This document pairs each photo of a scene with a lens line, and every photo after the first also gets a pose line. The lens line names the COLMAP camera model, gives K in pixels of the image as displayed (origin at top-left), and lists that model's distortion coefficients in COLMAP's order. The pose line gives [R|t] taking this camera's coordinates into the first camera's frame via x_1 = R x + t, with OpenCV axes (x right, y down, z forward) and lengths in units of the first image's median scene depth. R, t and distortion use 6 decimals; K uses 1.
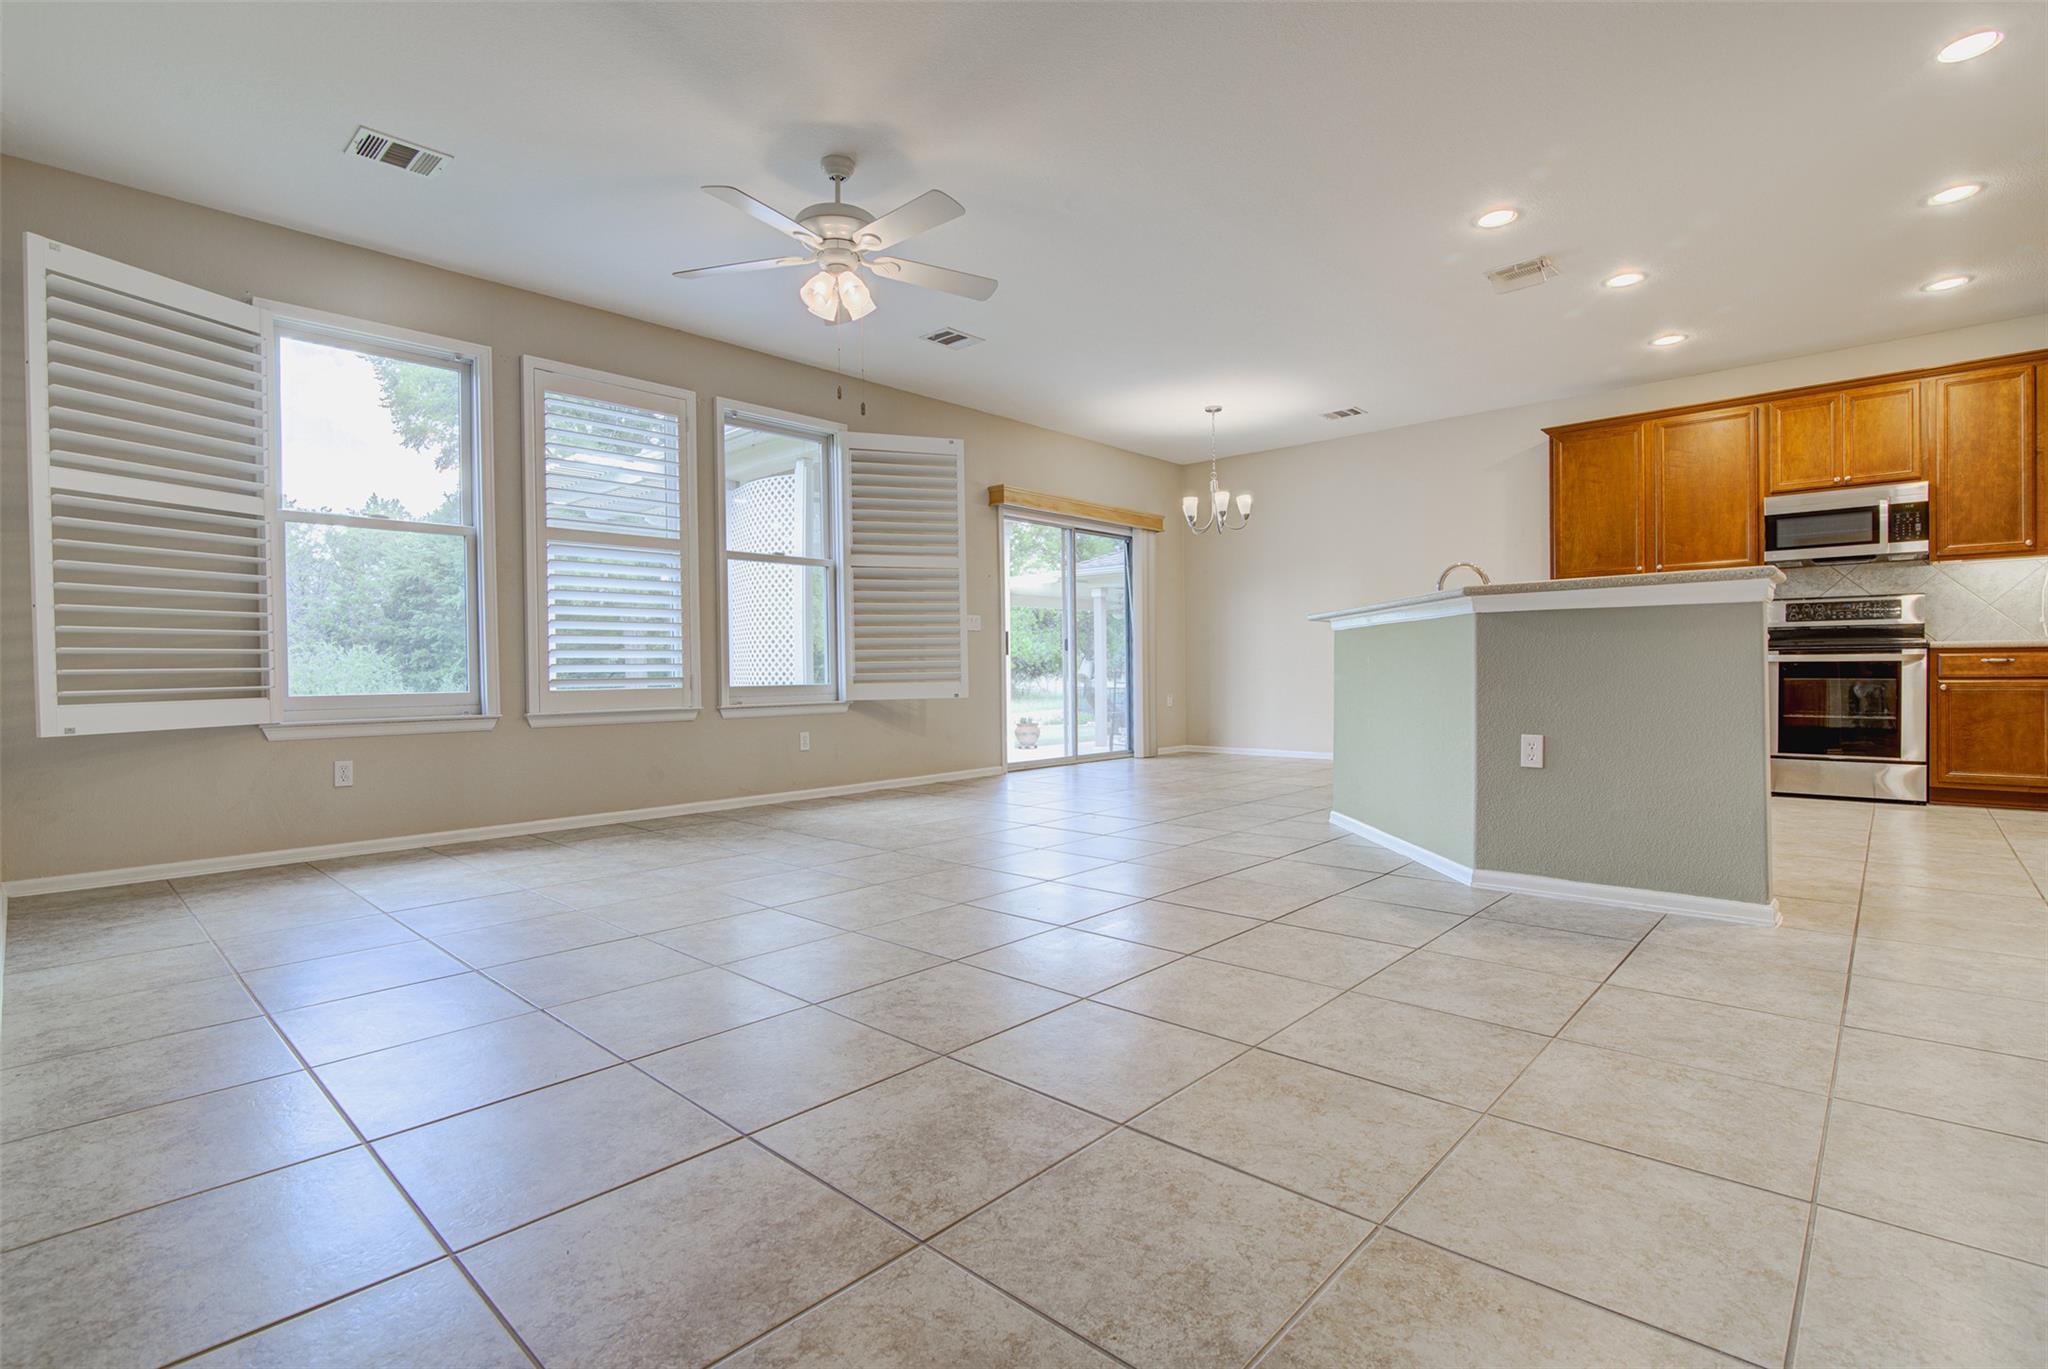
lens RADIAL K [[957.8, 0, 1019.8], [0, 957.8, 677.3], [0, 0, 1]] dist [-0.016794, 0.000867]
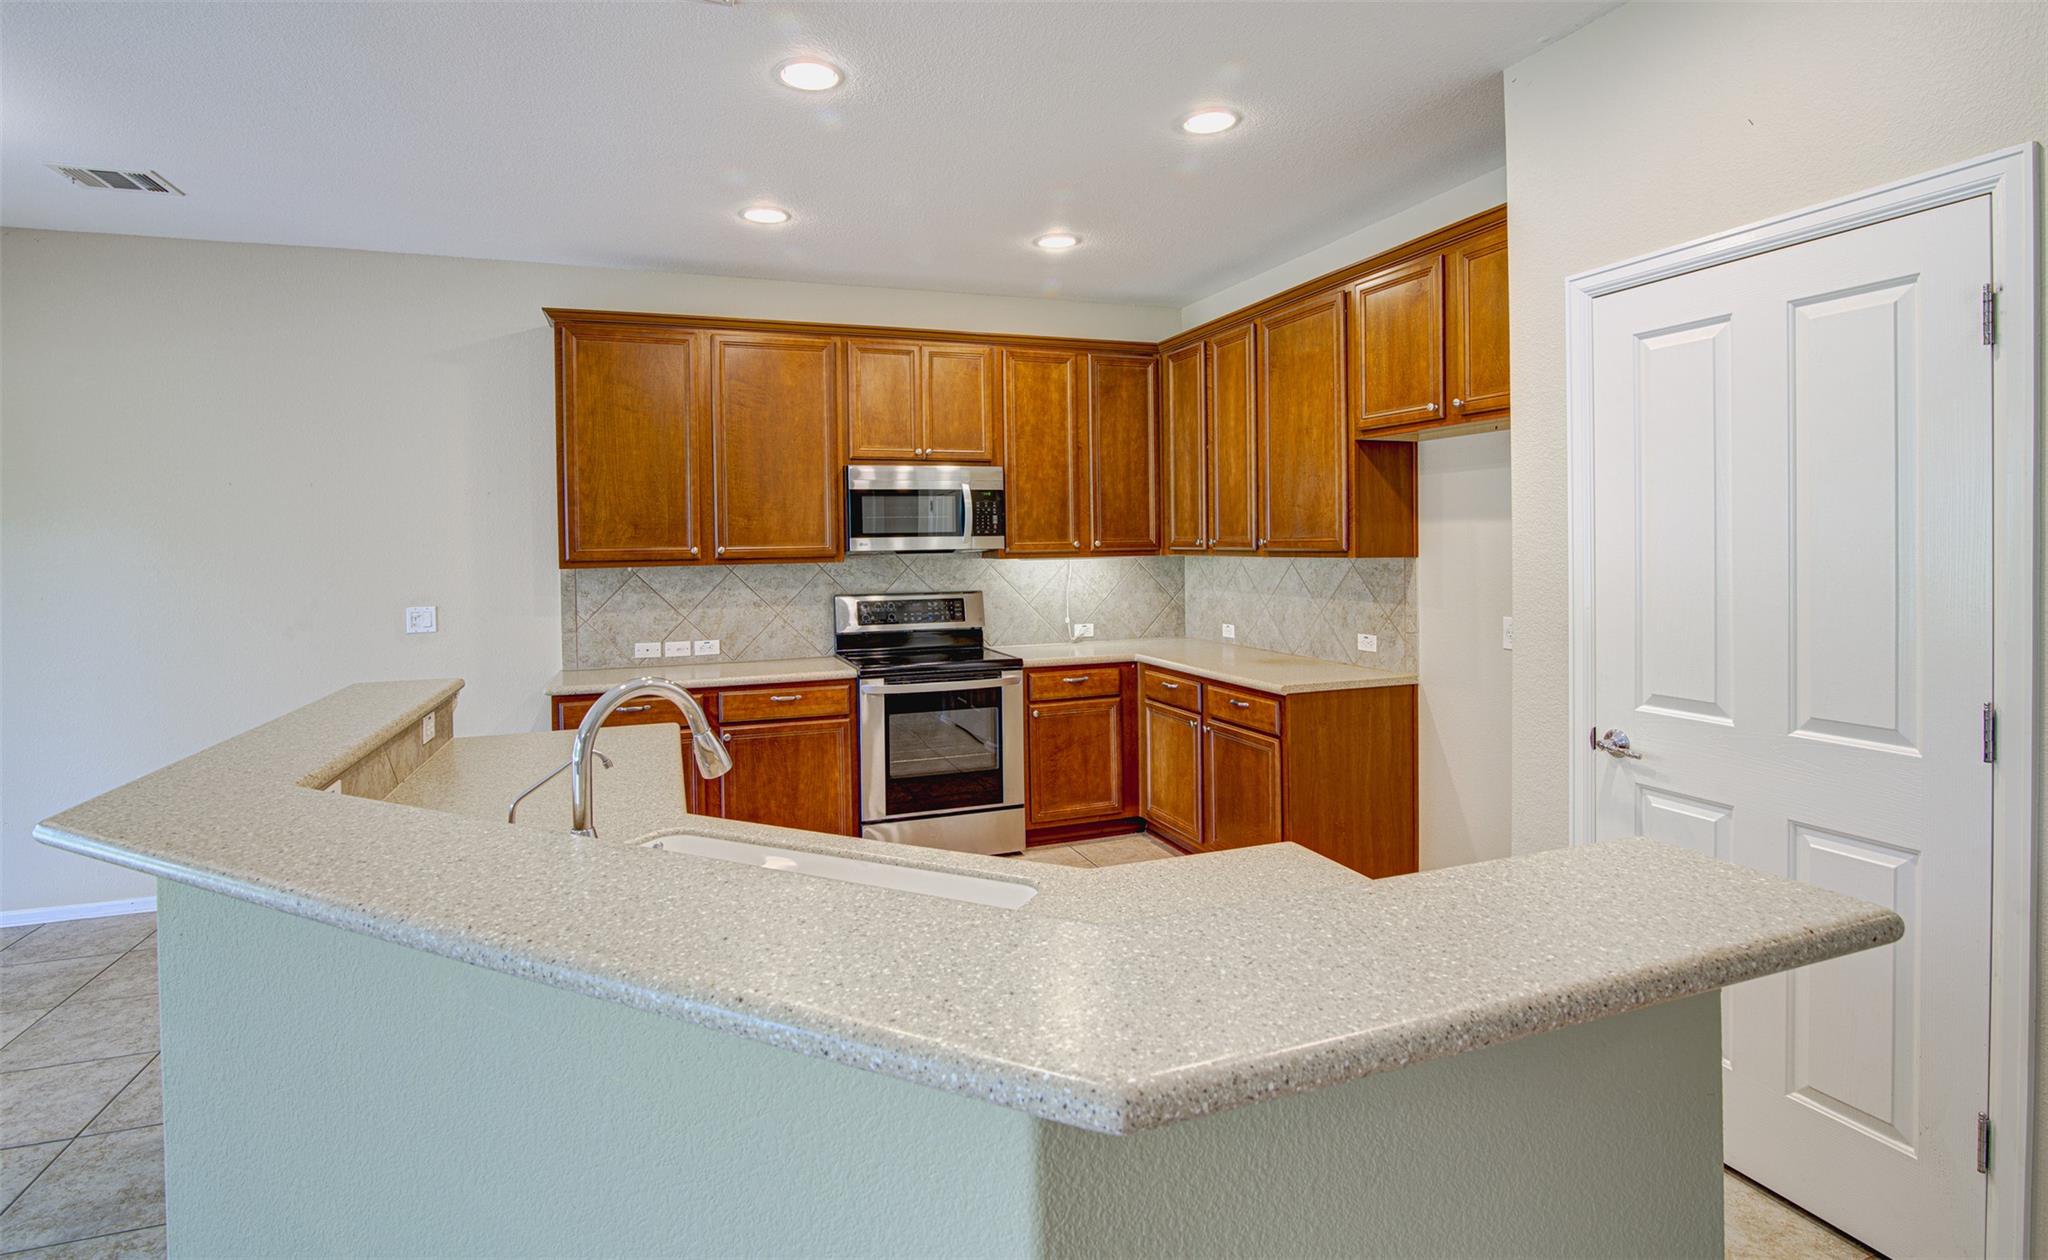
lens RADIAL K [[969.7, 0, 1016.2], [0, 969.7, 551.6], [0, 0, 1]] dist [-0.022761, 0.000321]
pose [[0.455665, -0.007841, 0.890117, 0.183850], [0.017866, 0.999840, -0.000338, -0.129721], [-0.889972, 0.016057, 0.455732, 0.586052]]
